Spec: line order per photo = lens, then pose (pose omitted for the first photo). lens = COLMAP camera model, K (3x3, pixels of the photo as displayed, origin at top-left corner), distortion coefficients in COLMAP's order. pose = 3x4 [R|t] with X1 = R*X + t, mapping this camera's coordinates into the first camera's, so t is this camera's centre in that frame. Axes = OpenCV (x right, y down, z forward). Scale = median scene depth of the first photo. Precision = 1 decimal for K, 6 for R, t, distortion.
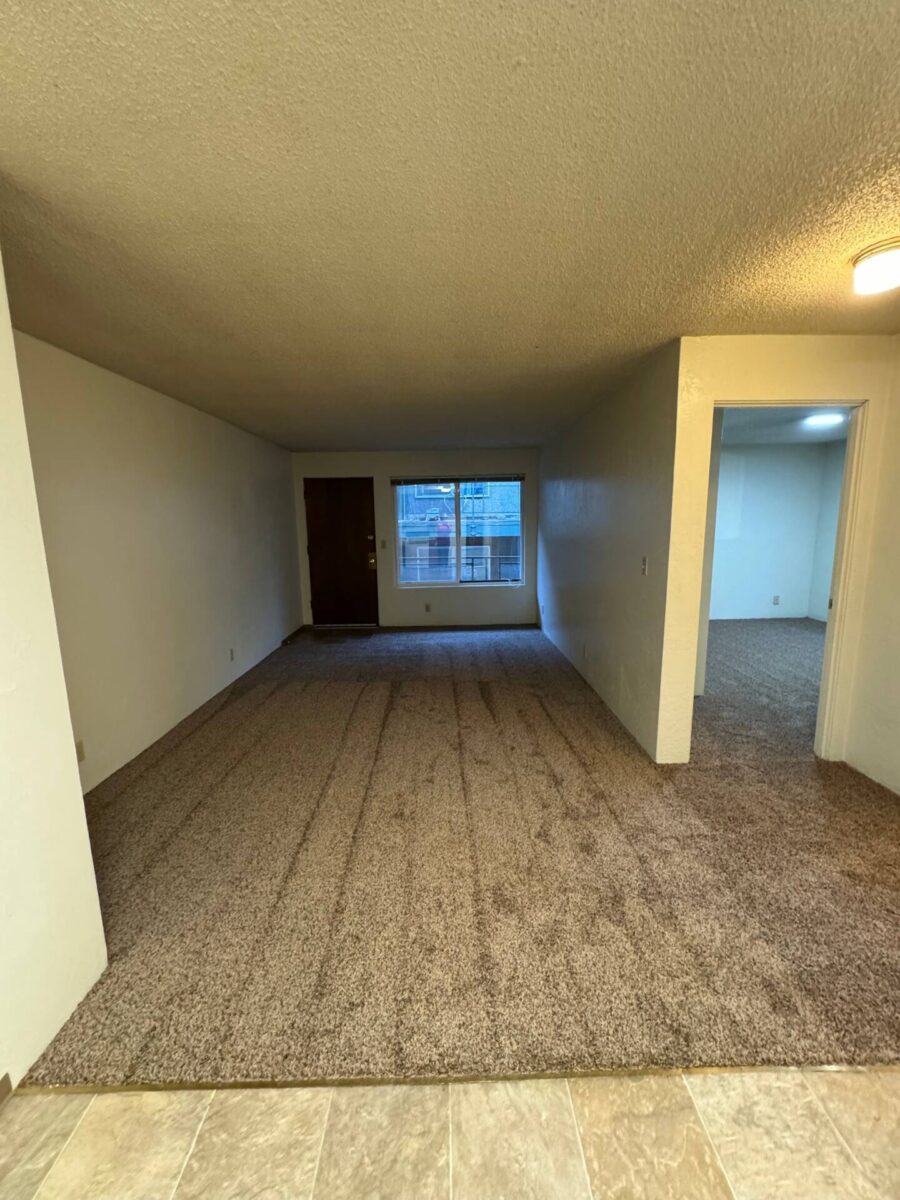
lens RADIAL K [[478.1, 0, 451.4], [0, 478.1, 598.5], [0, 0, 1]] dist [-0.002177, 0.000282]
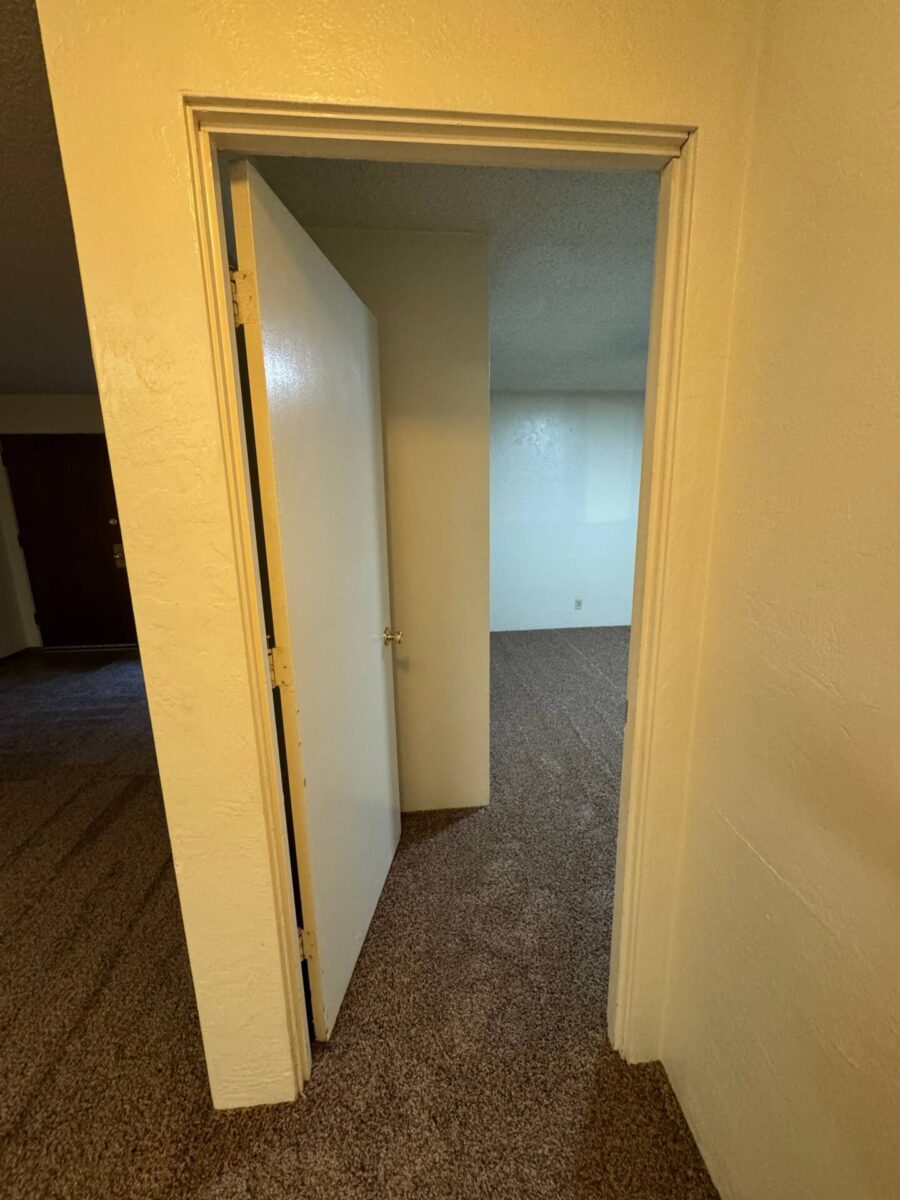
lens RADIAL K [[478.1, 0, 451.4], [0, 478.1, 598.5], [0, 0, 1]] dist [-0.002177, 0.000282]
pose [[0.997070, -0.015308, 0.074948, 0.406069], [0.011473, 0.998616, 0.051335, -0.071936], [-0.075630, -0.050325, 0.995865, 0.403179]]
